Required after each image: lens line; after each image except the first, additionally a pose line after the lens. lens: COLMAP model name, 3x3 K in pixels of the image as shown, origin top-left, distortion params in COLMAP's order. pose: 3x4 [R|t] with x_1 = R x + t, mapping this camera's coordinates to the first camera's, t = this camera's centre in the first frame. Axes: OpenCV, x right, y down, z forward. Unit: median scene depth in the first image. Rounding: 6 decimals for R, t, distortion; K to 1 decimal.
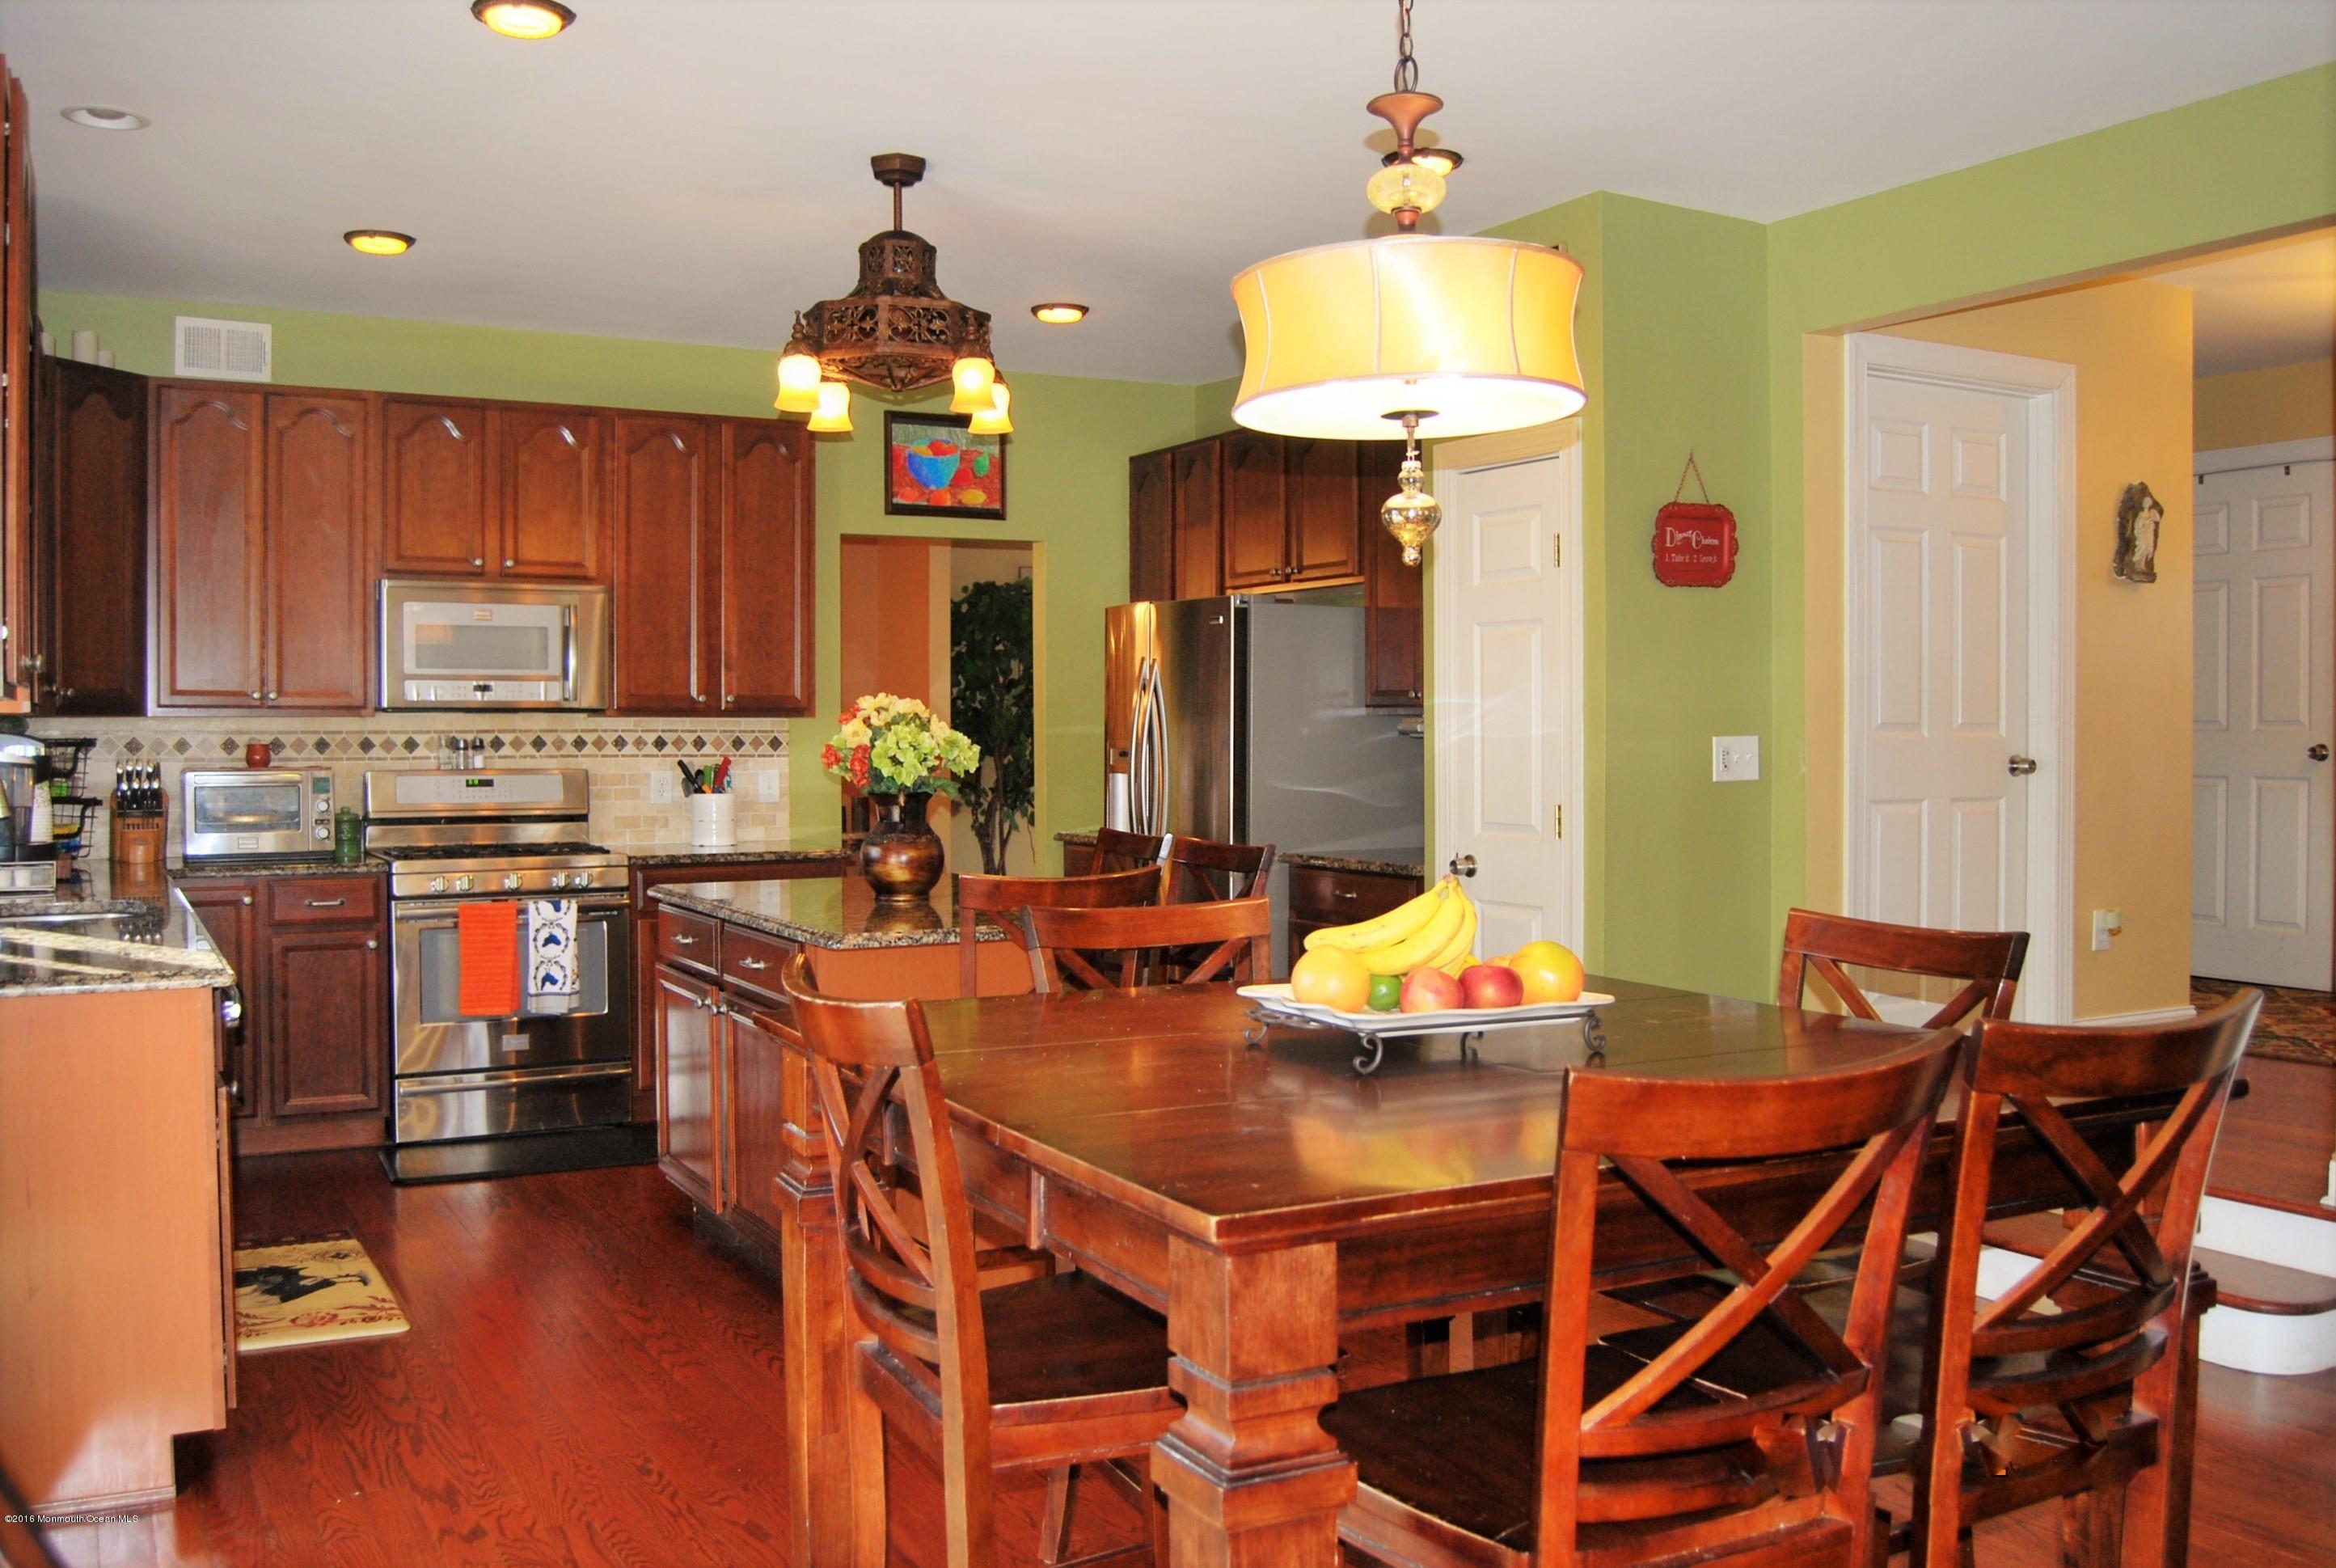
lens RADIAL K [[2033.4, 0, 1169.2], [0, 2033.4, 782.6], [0, 0, 1]] dist [-0.082992, 0.021330]
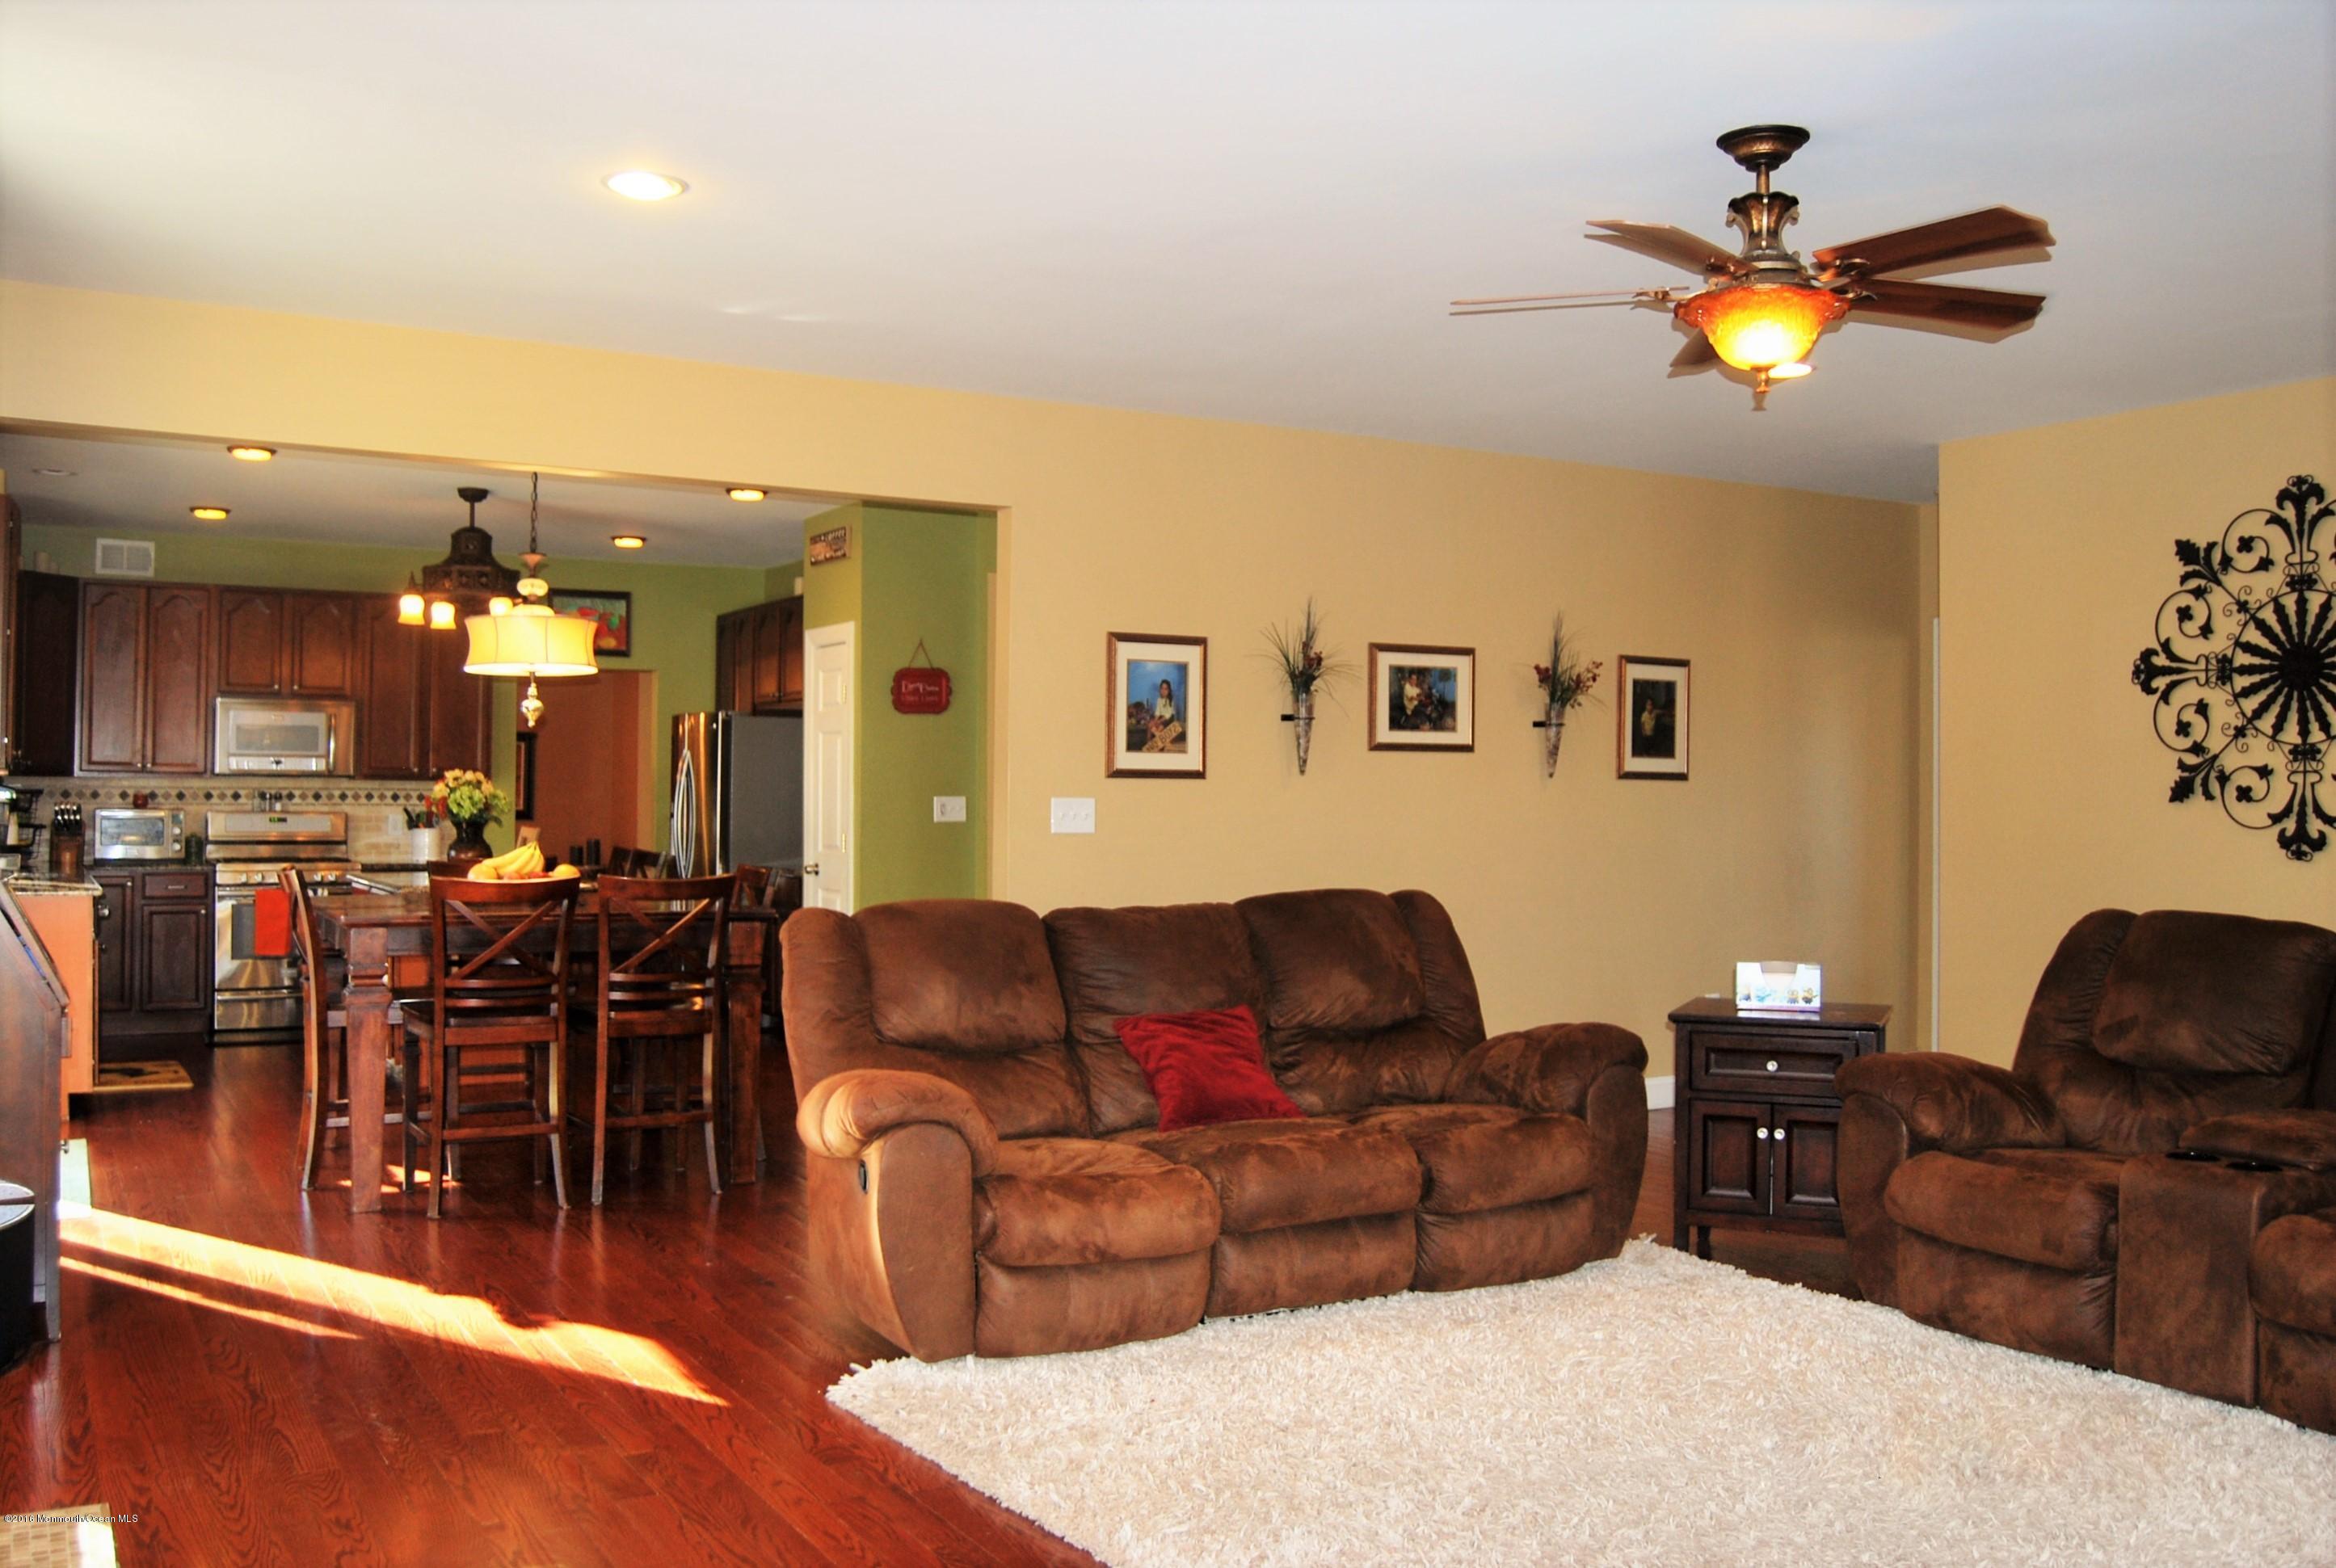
lens RADIAL K [[2033.0, 0, 1168.1], [0, 2033.0, 776.5], [0, 0, 1]] dist [-0.082992, 0.021330]
pose [[0.999697, 0.008782, 0.023003, 0.367583], [-0.007929, 0.999287, -0.036903, 0.020720], [-0.023310, 0.036710, 0.999054, -0.689352]]
